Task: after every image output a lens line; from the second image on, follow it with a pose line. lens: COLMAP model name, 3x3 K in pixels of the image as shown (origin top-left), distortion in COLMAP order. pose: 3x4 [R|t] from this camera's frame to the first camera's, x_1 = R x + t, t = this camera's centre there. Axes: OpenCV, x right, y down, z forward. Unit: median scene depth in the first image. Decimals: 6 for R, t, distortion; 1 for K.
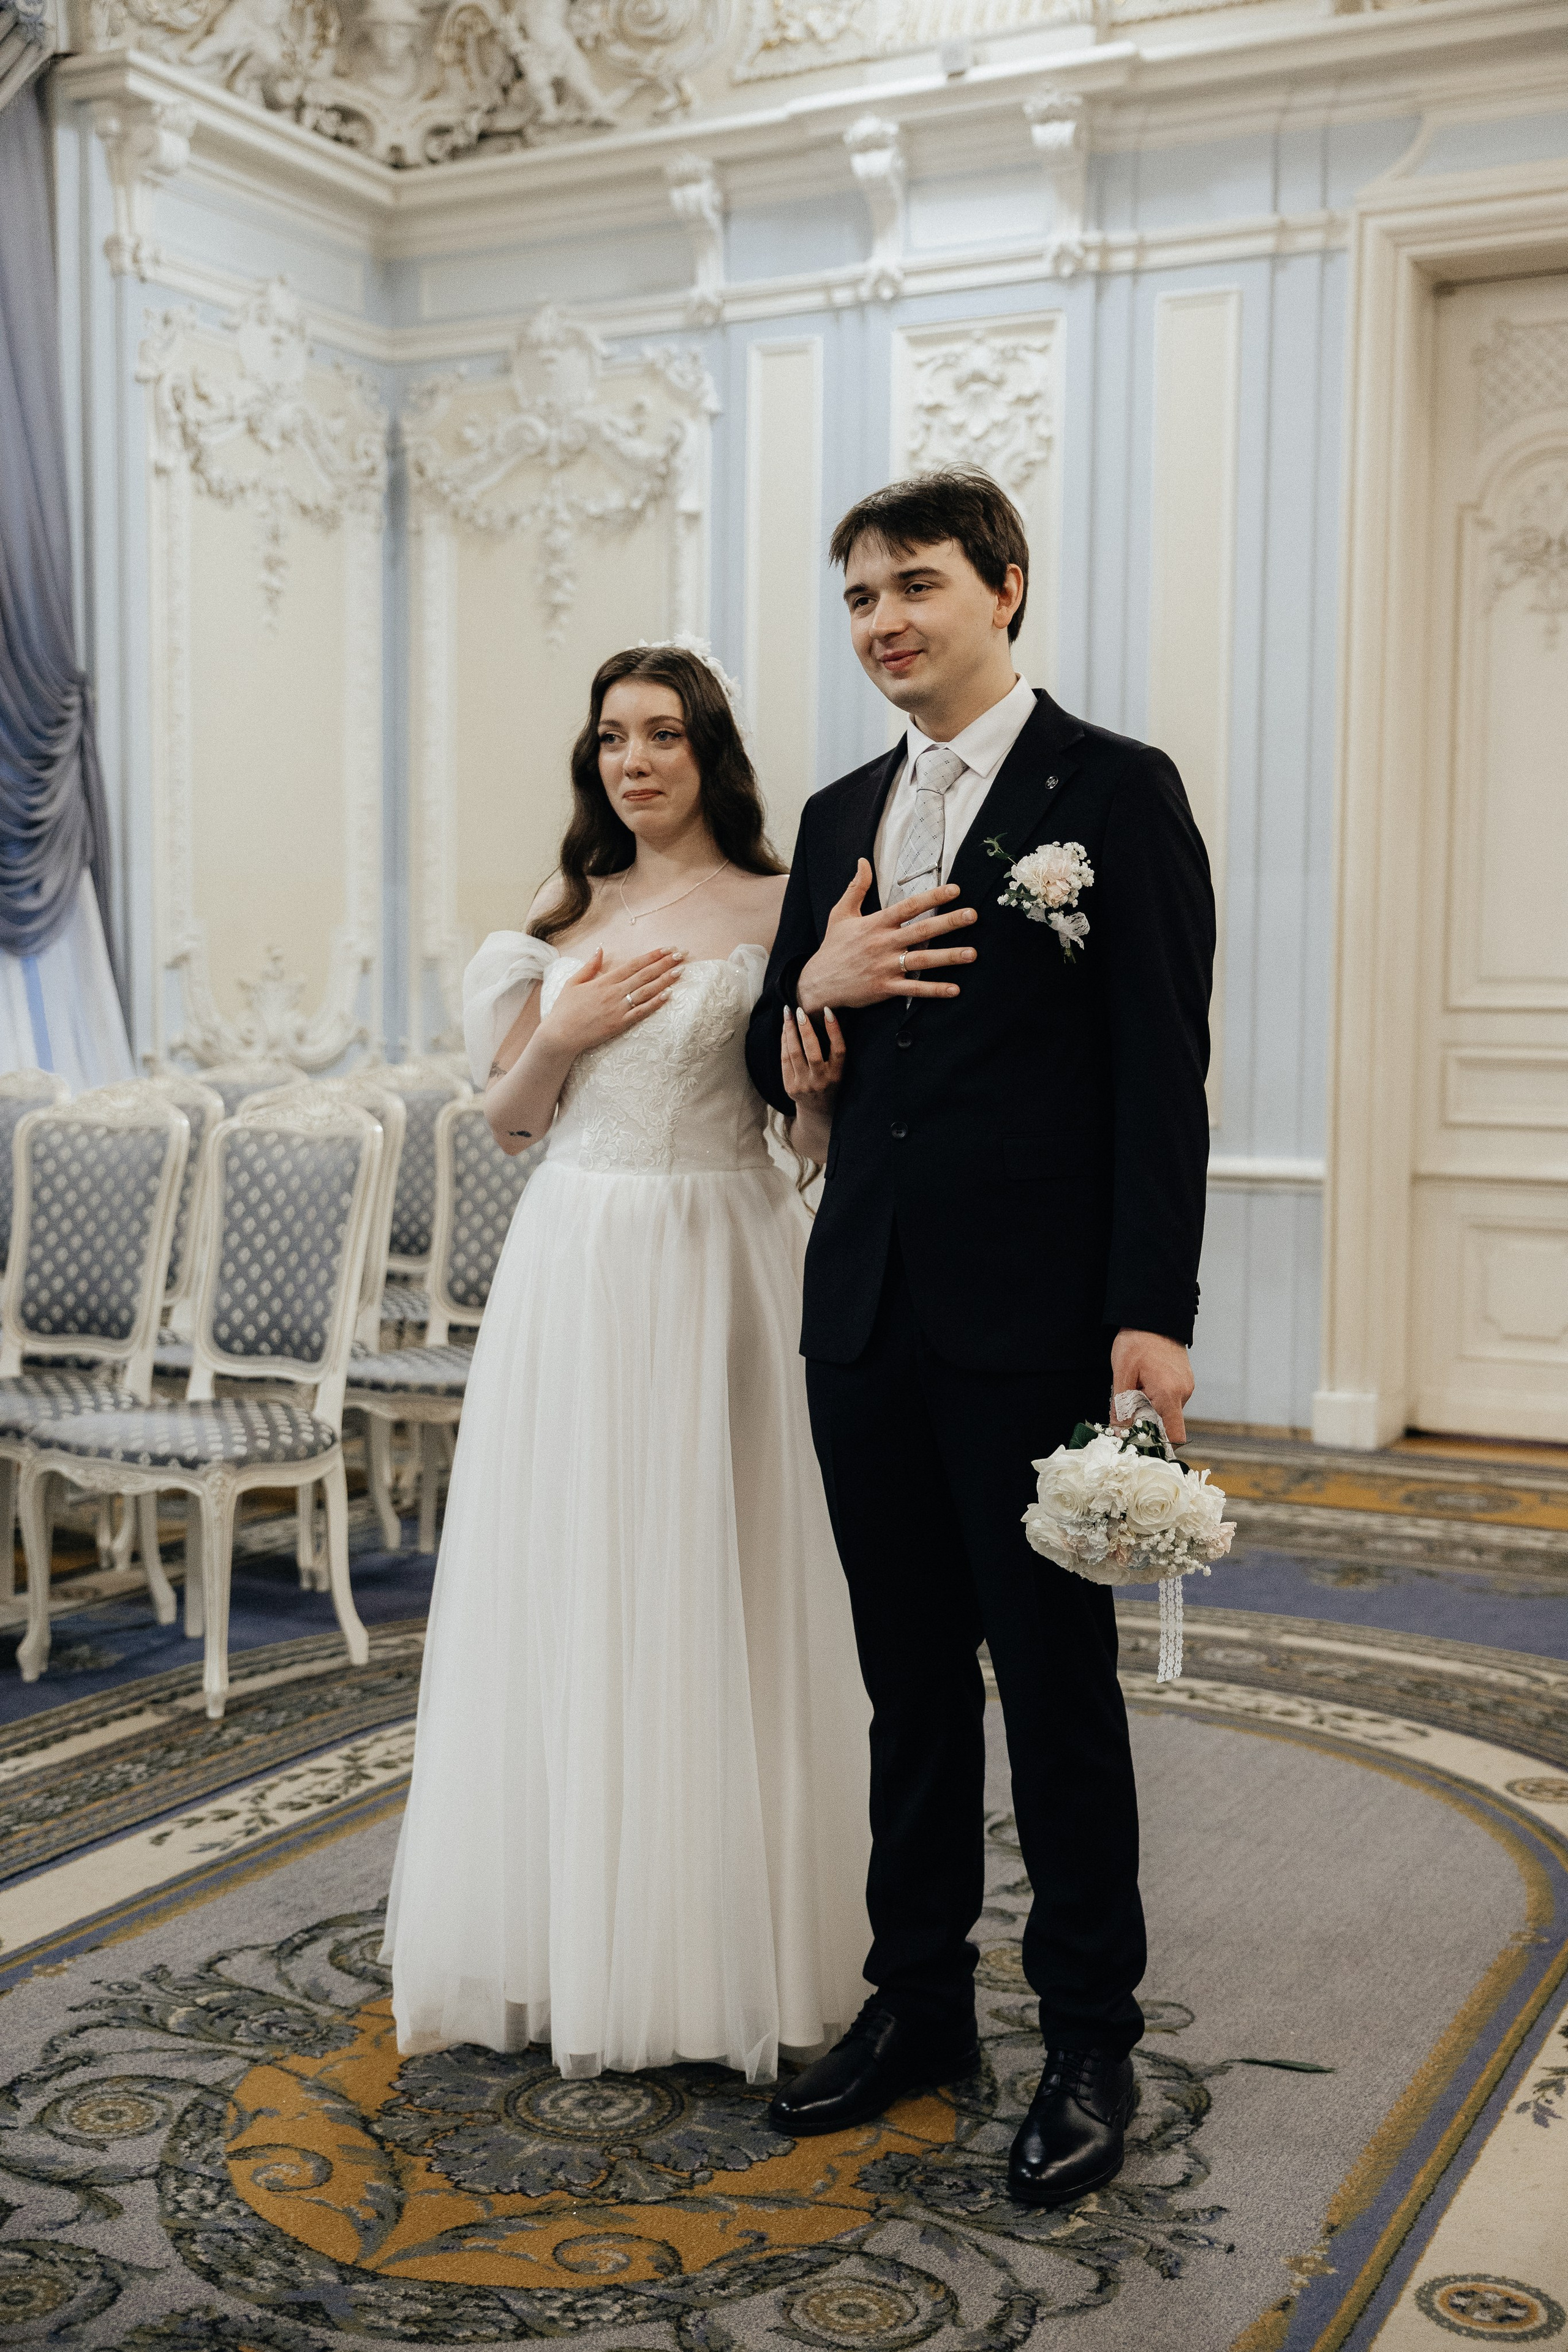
lens RADIAL K [[2783.8, 0, 798.9], [0, 2783.8, 1172.9], [0, 0, 1]] dist [0.044772, -0.000549]
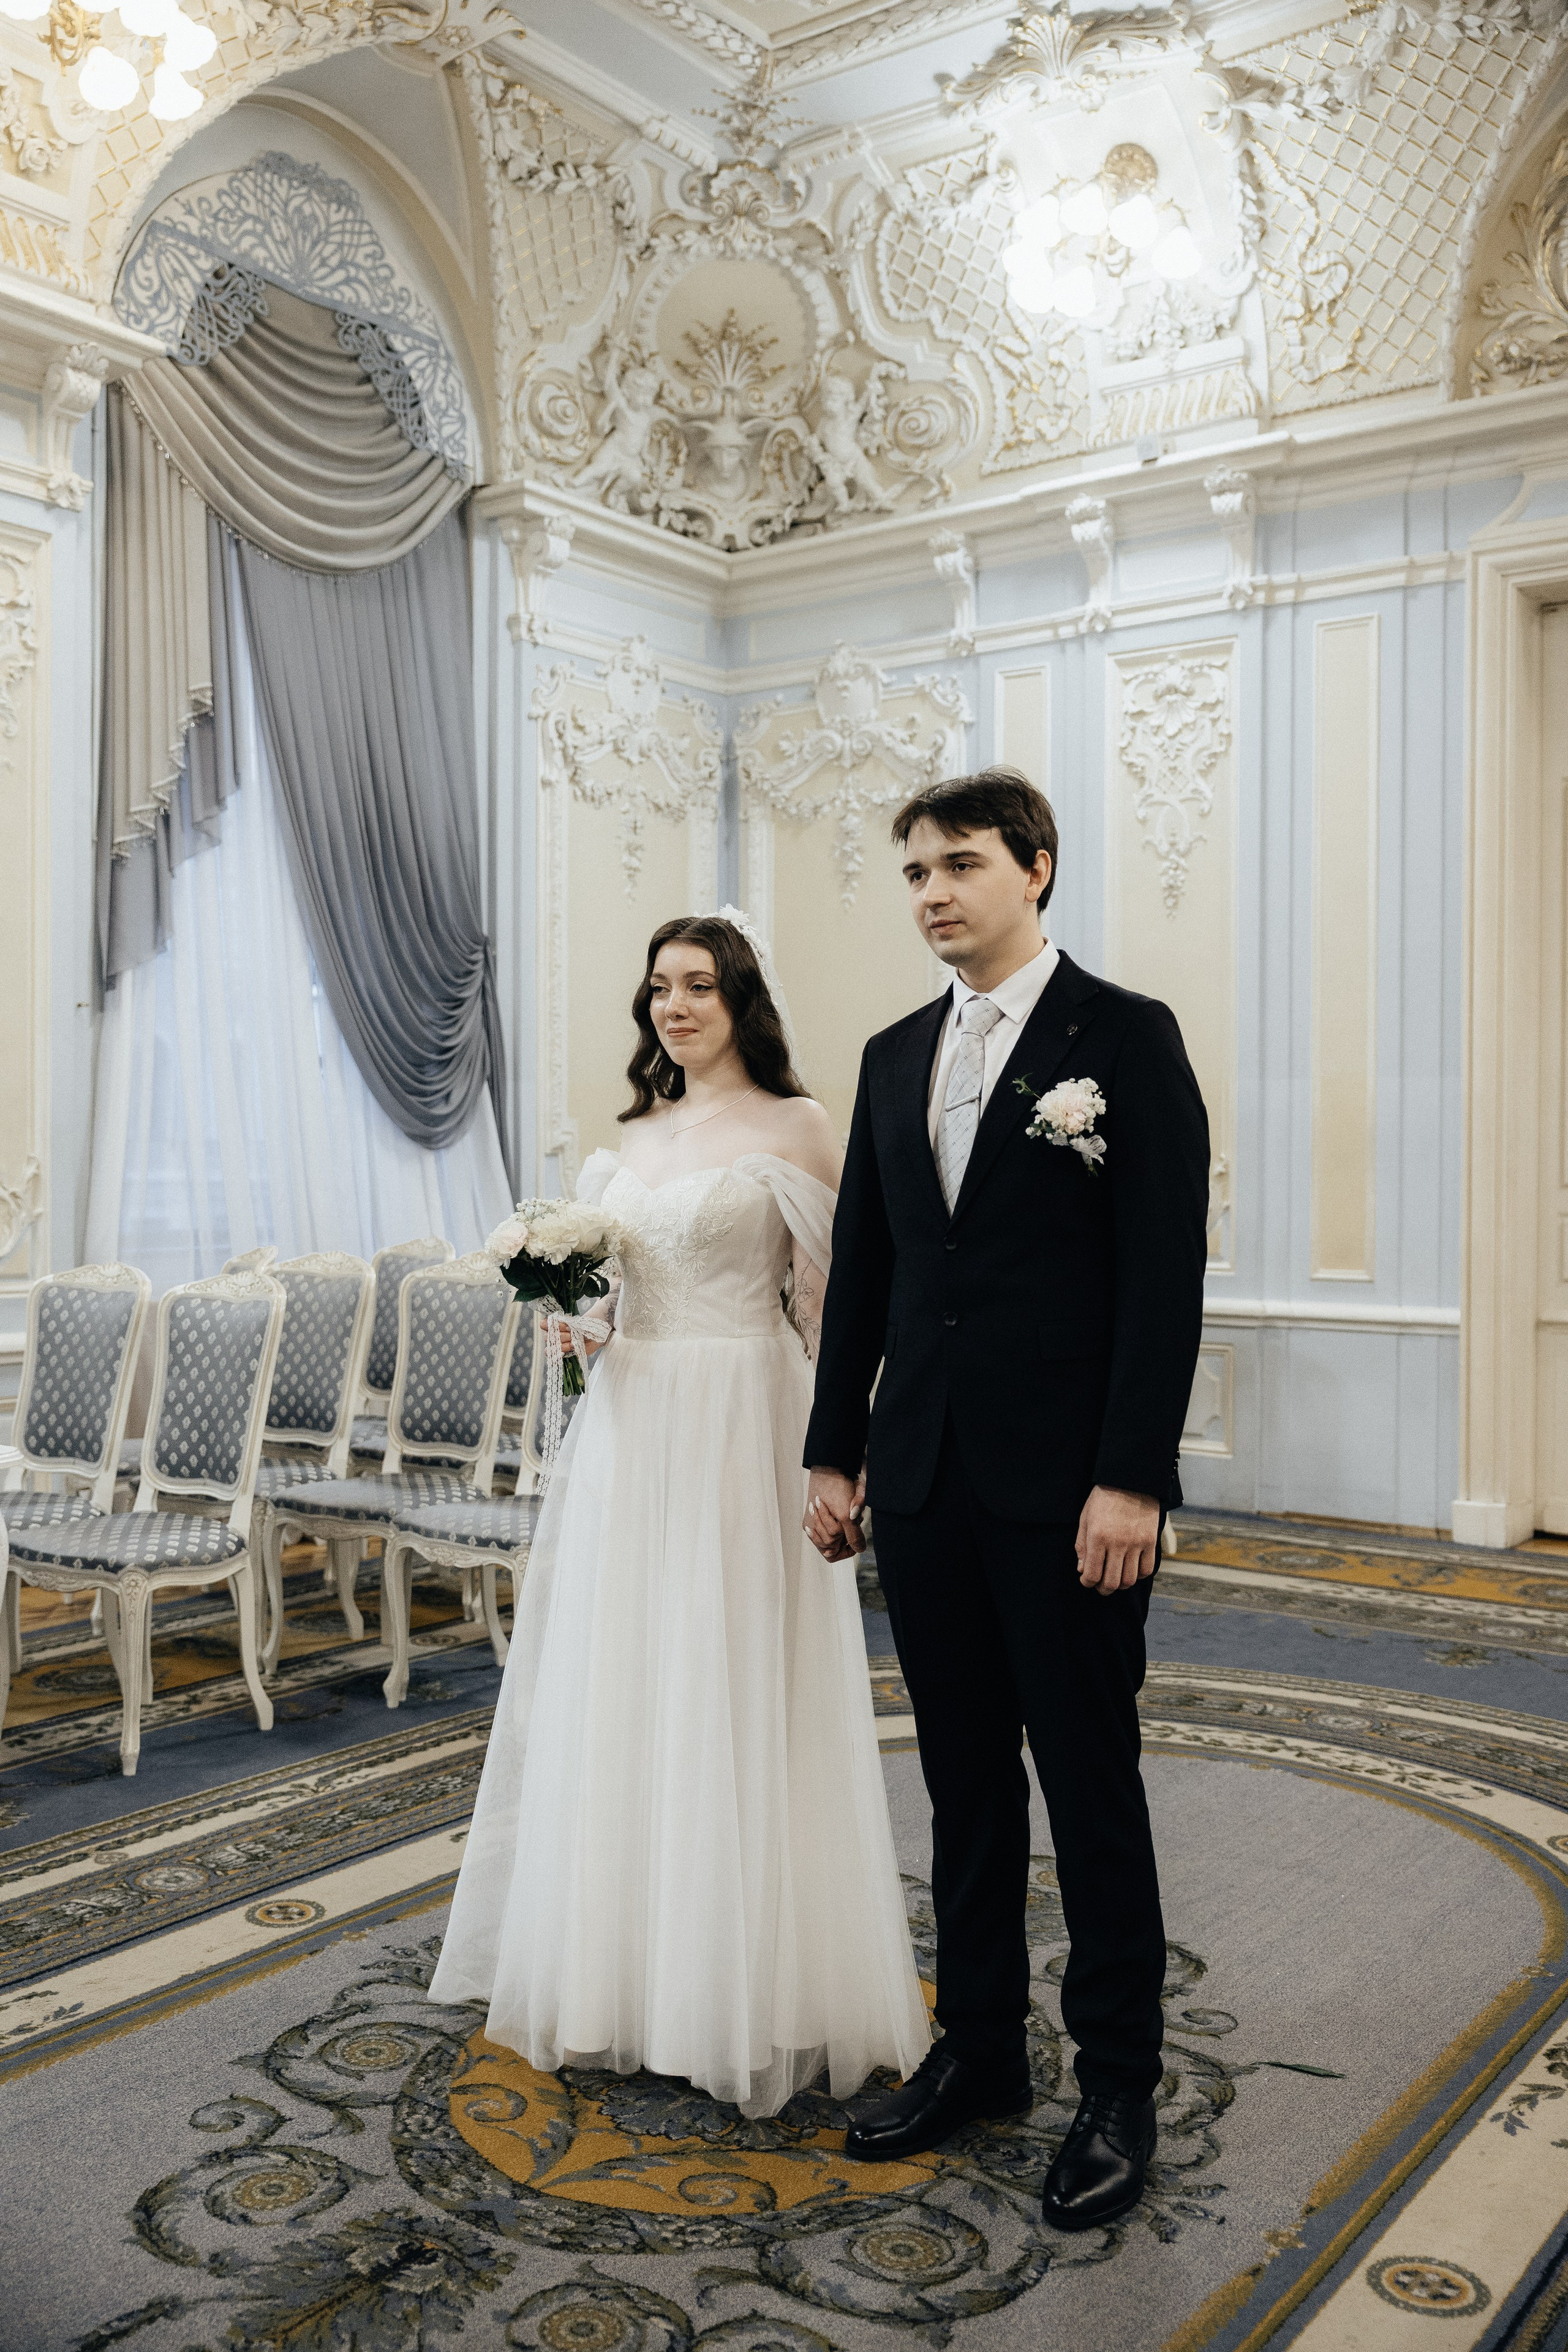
lens RADIAL K [[2194.3, 0, 718.1], [0, 2194.3, 1181.4], [0, 0, 1]] dist [-0.030606, 0.069730]
pose [[0.986834, -0.003822, -0.161689, 0.039274], [-0.005505, 0.998348, -0.057197, -0.006514], [0.161641, 0.057334, 0.985183, -0.002819]]
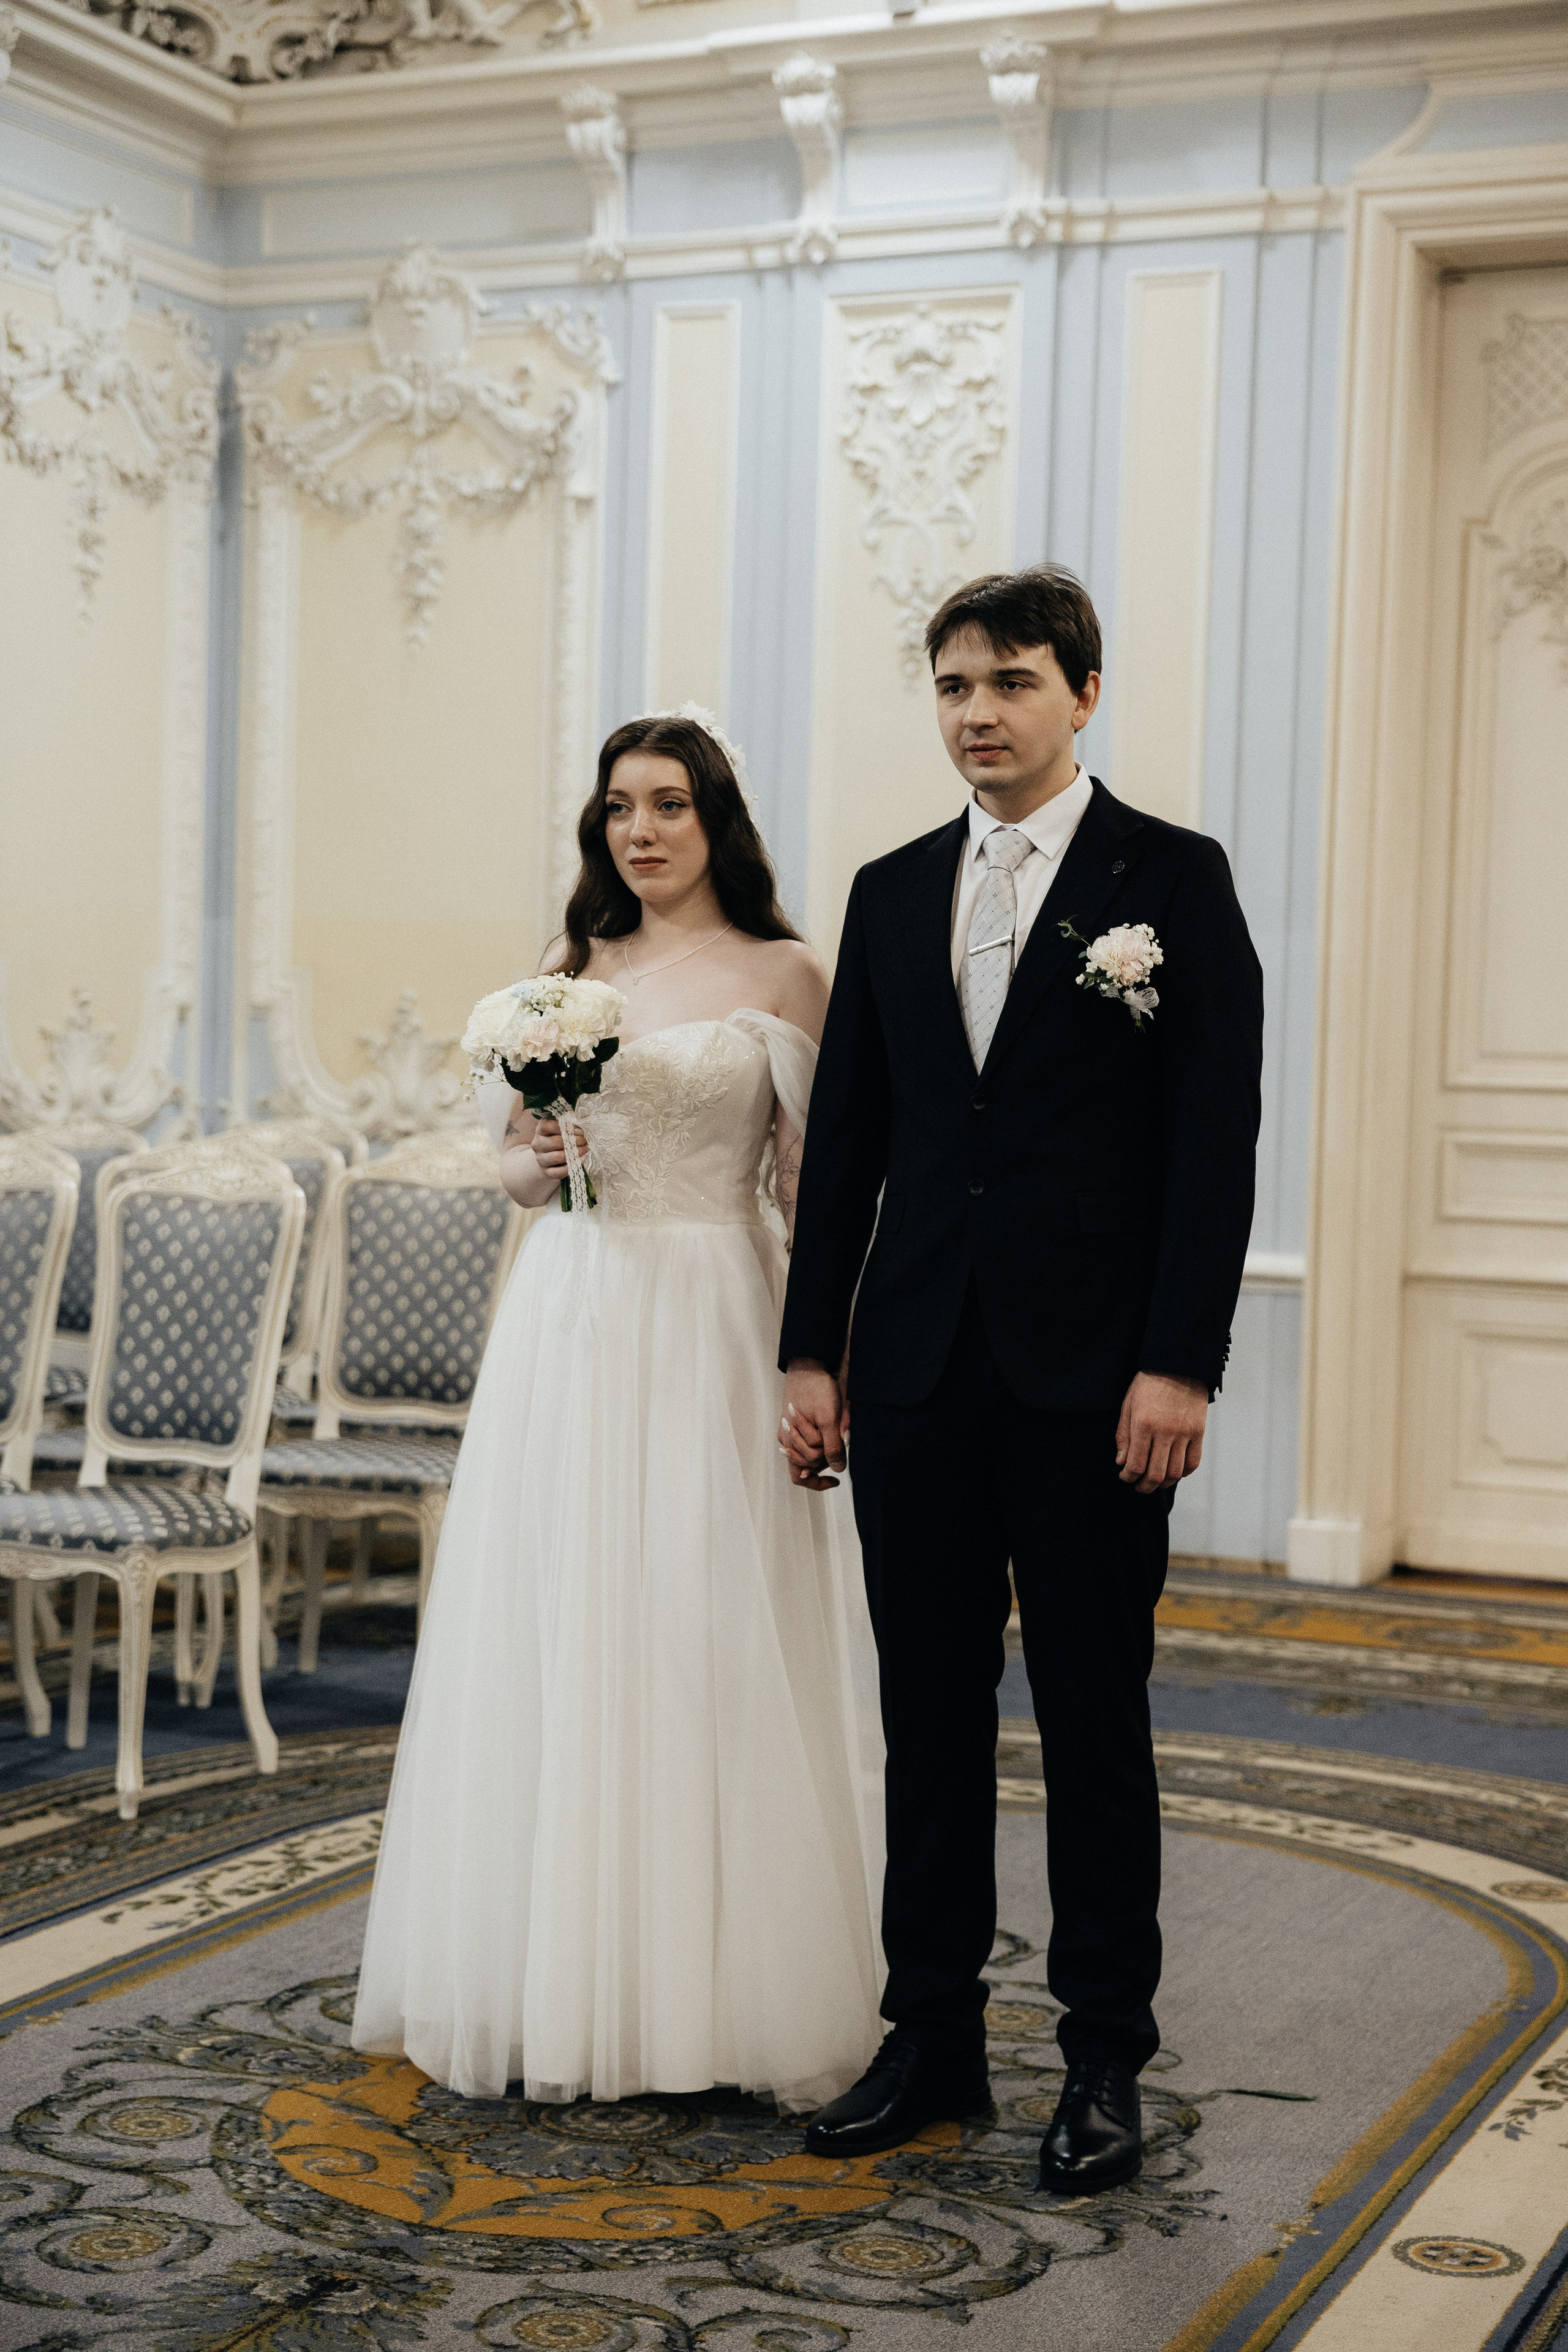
lens RADIAL K [[3461.4, 0, 794.4], [0, 3461.4, 1172.0], [0, 0, 1]] dist [0.129891, -0.066746]
pose [[0.998981, 0.016948, 0.041827, -0.032356], [-0.015652, 0.999393, -0.031136, 0.009642], [-0.042329, 0.030450, 0.998640, -0.154115]]
